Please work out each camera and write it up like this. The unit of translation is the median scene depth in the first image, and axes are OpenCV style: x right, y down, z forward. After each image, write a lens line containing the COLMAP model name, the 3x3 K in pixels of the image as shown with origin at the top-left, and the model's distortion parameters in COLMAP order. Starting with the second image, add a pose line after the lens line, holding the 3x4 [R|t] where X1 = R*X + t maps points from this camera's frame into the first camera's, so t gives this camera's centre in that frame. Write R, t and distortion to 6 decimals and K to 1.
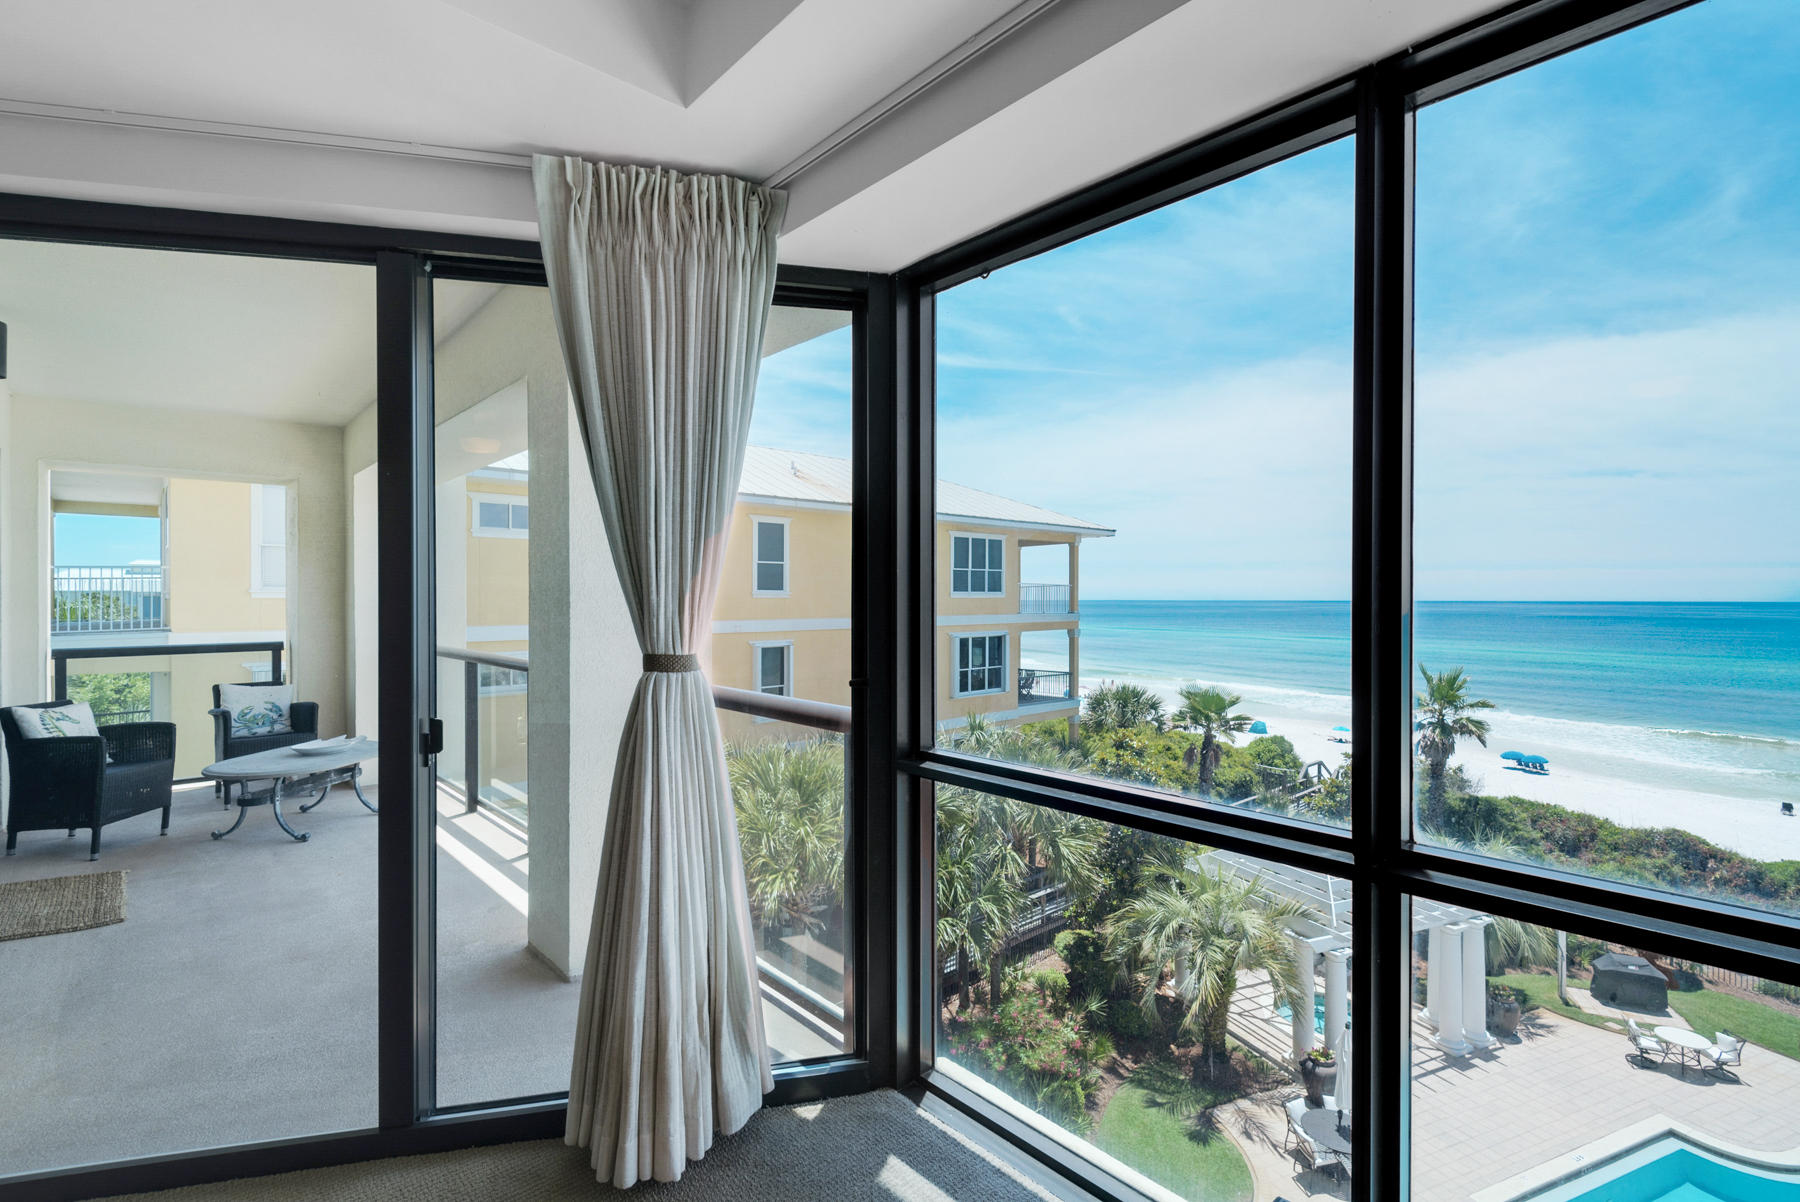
lens RADIAL K [[805.0, 0, 900.0], [0, 805.0, 601.0], [0, 0, 1]] dist [0.013920, 0.000057]
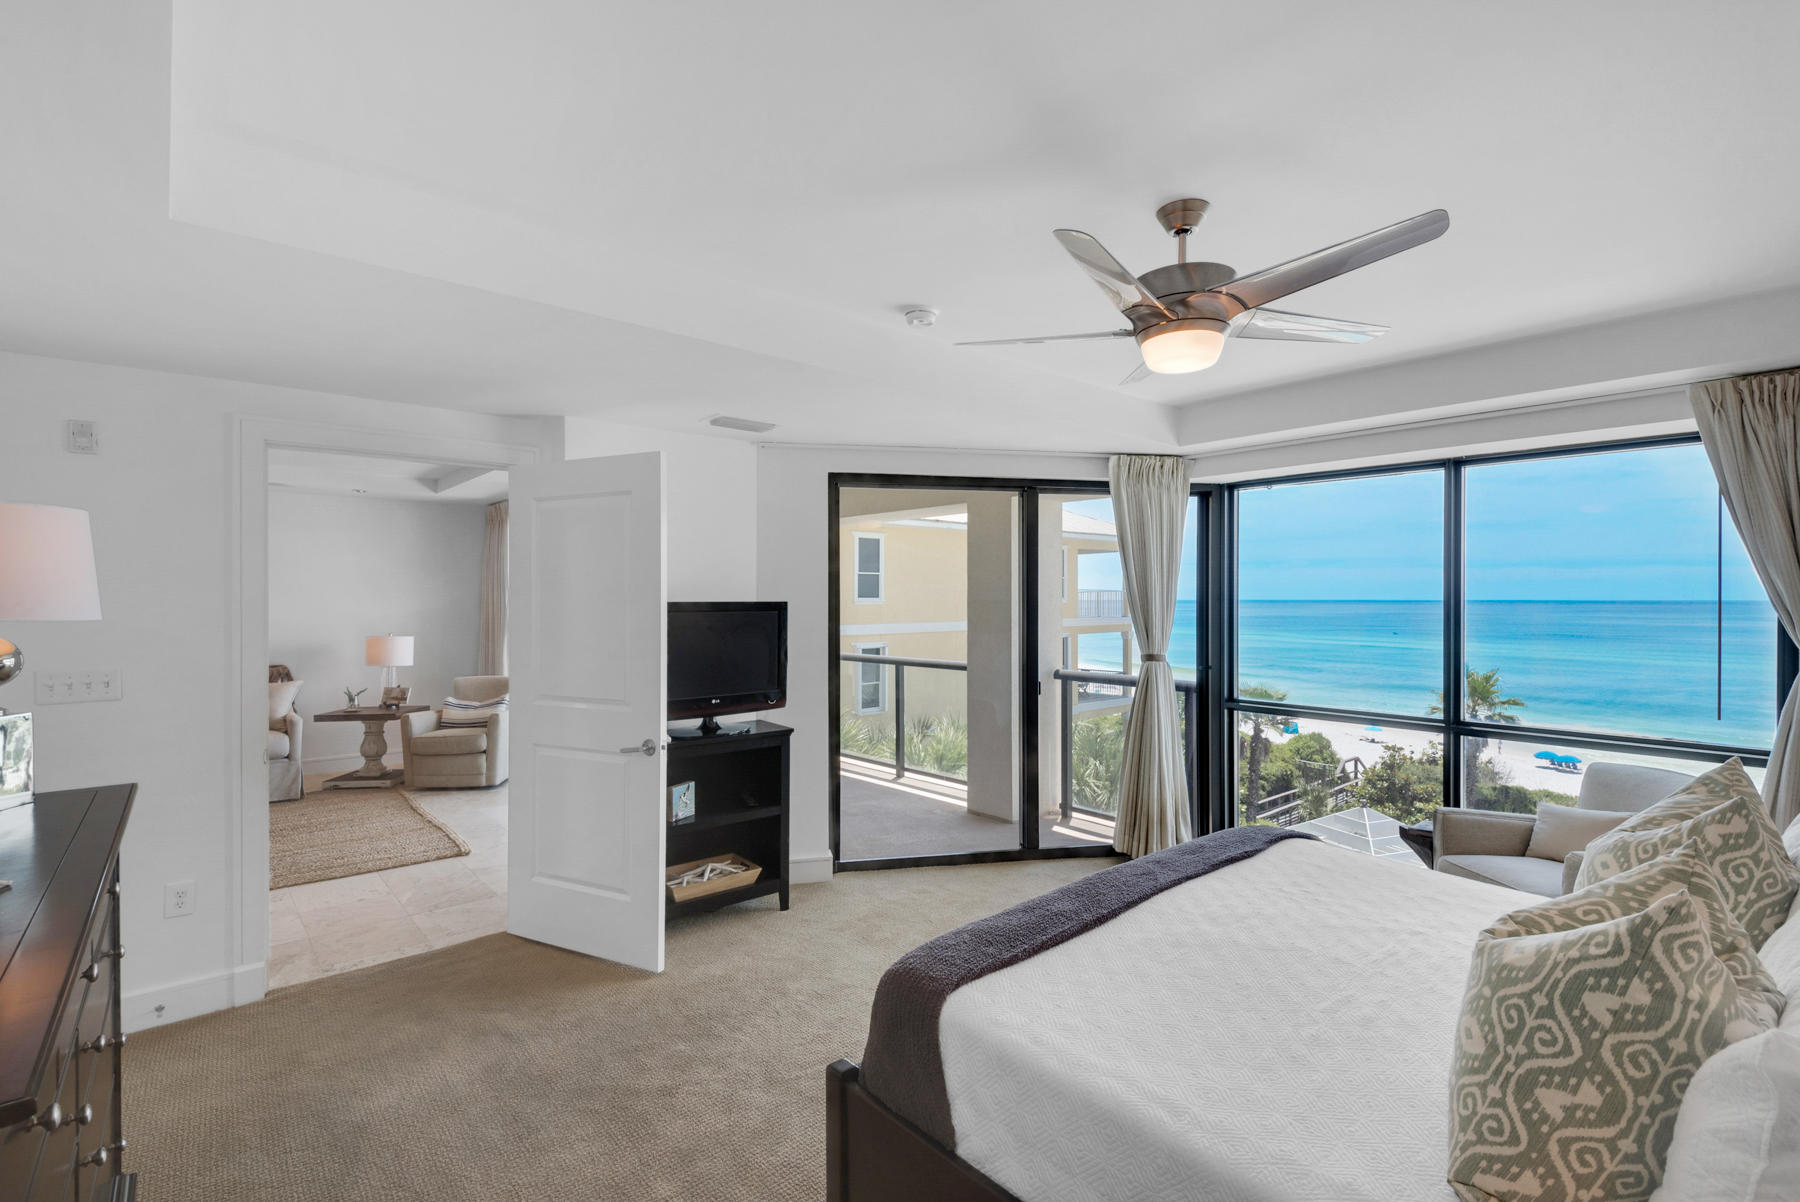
lens RADIAL K [[823.8, 0, 888.7], [0, 823.8, 608.0], [0, 0, 1]] dist [0.001712, 0.000162]
pose [[0.999570, -0.002158, -0.029228, -0.075824], [0.002423, 0.999956, 0.009038, -0.007293], [0.029207, -0.009105, 0.999532, -0.113220]]
